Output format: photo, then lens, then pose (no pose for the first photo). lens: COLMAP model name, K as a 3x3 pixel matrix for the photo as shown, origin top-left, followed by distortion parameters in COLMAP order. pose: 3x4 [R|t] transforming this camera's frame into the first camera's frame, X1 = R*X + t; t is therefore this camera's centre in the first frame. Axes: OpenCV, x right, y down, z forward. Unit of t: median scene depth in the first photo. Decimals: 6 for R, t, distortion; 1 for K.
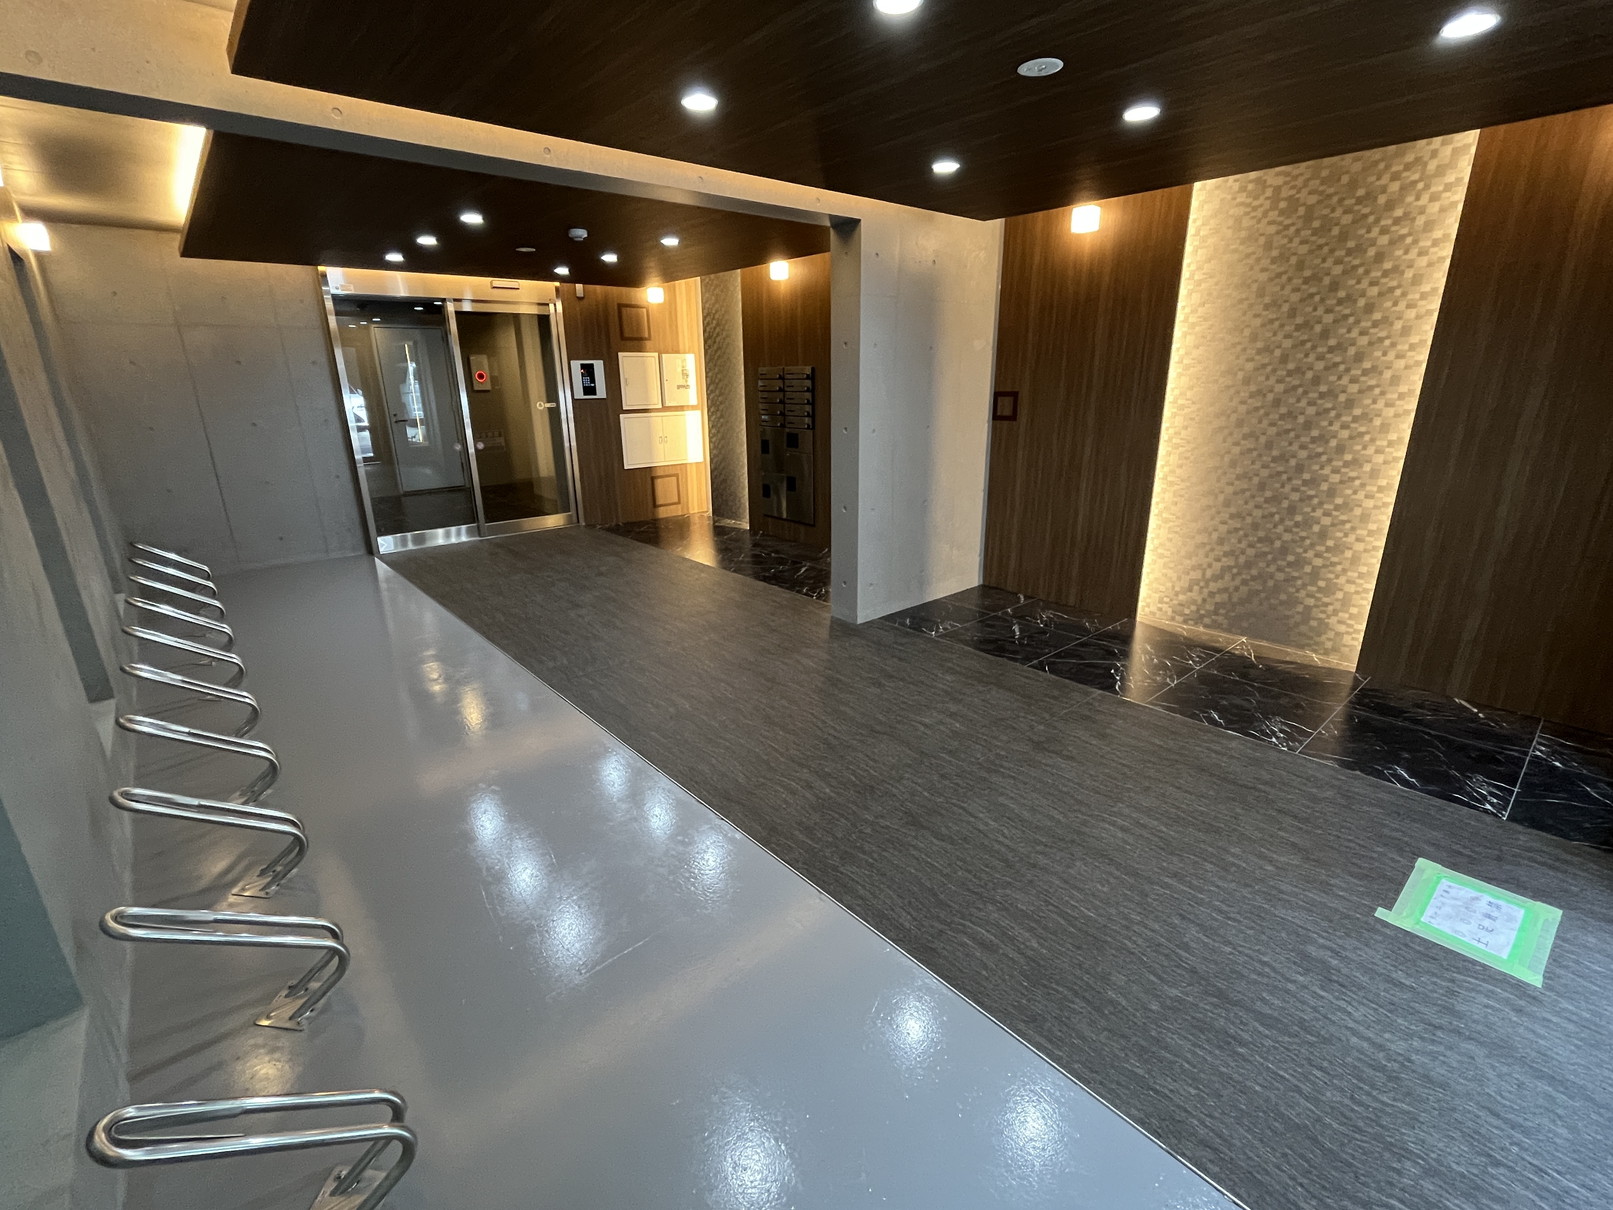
lens RADIAL K [[723.7, 0, 808.2], [0, 723.7, 604.4], [0, 0, 1]] dist [-0.000223, -0.000565]
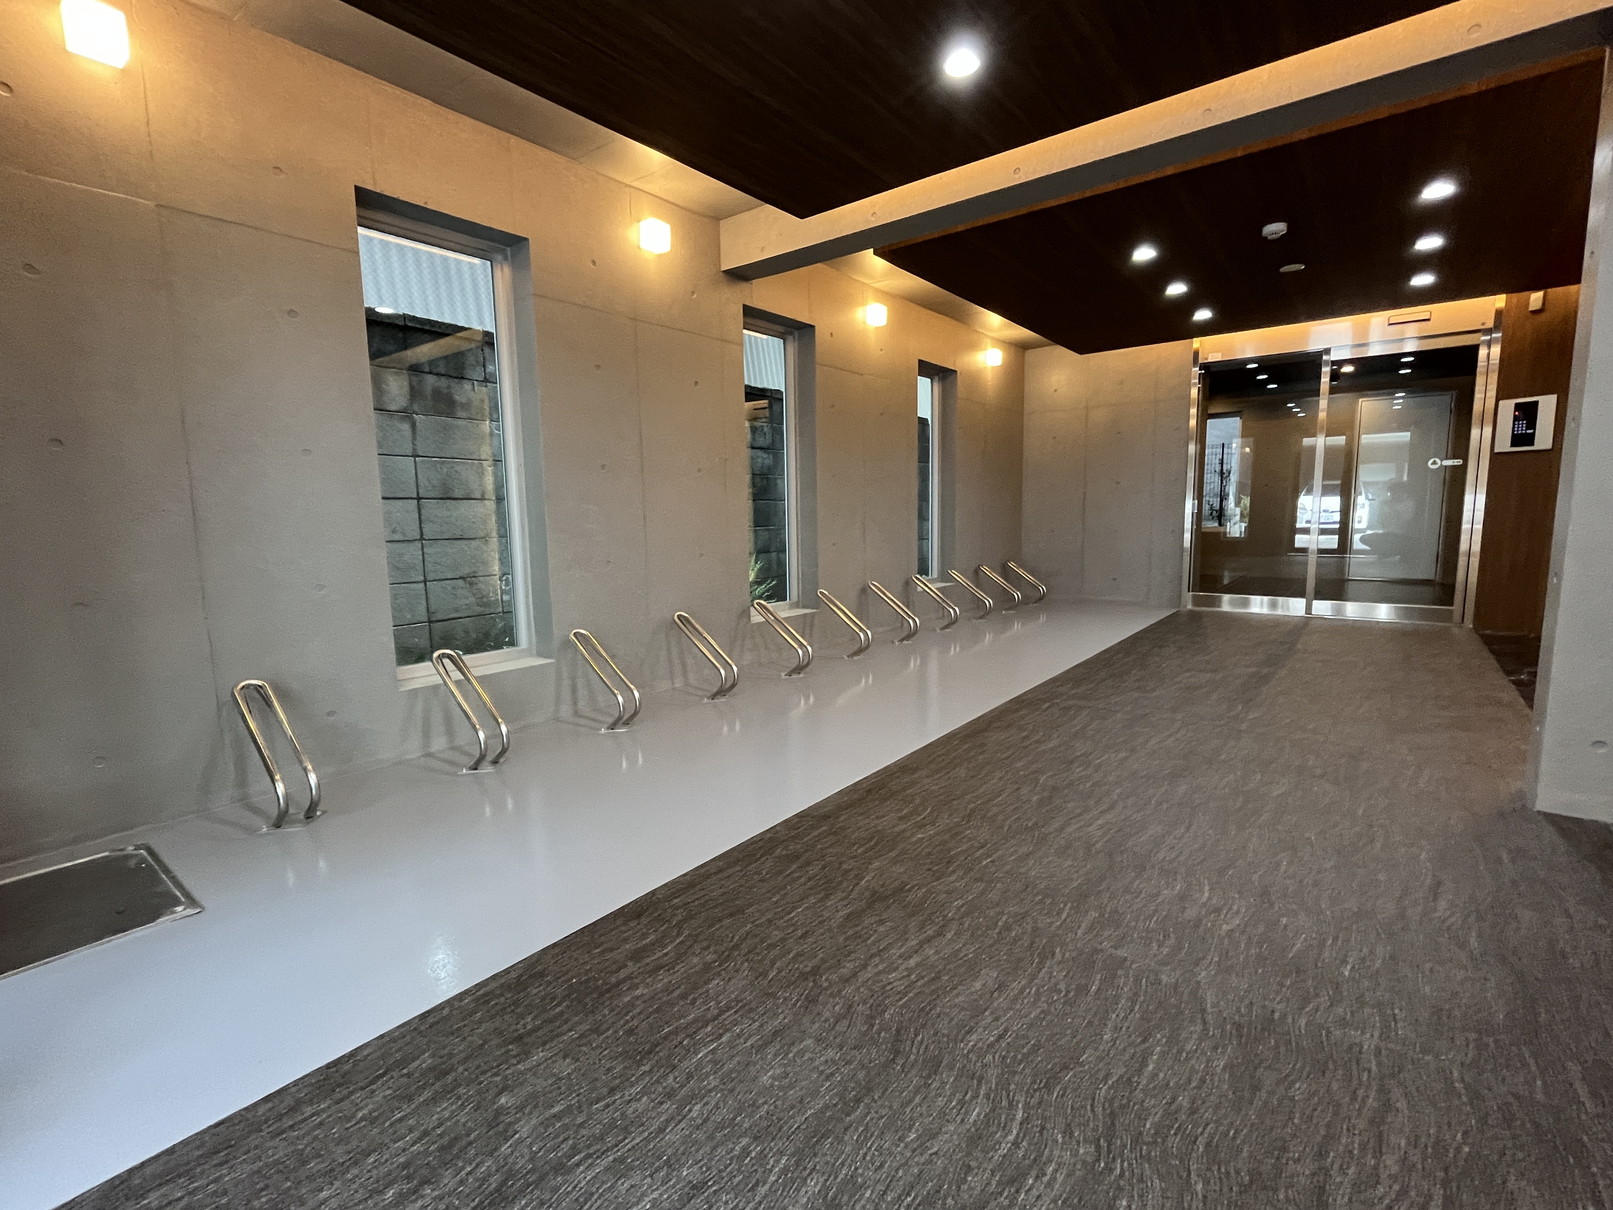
lens RADIAL K [[723.7, 0, 809.3], [0, 723.7, 602.8], [0, 0, 1]] dist [-0.000223, -0.000565]
pose [[0.190901, 0.135706, -0.972183, 0.918890], [-0.283163, 0.955908, 0.077832, -0.013240], [0.939881, 0.260428, 0.220911, 0.817309]]
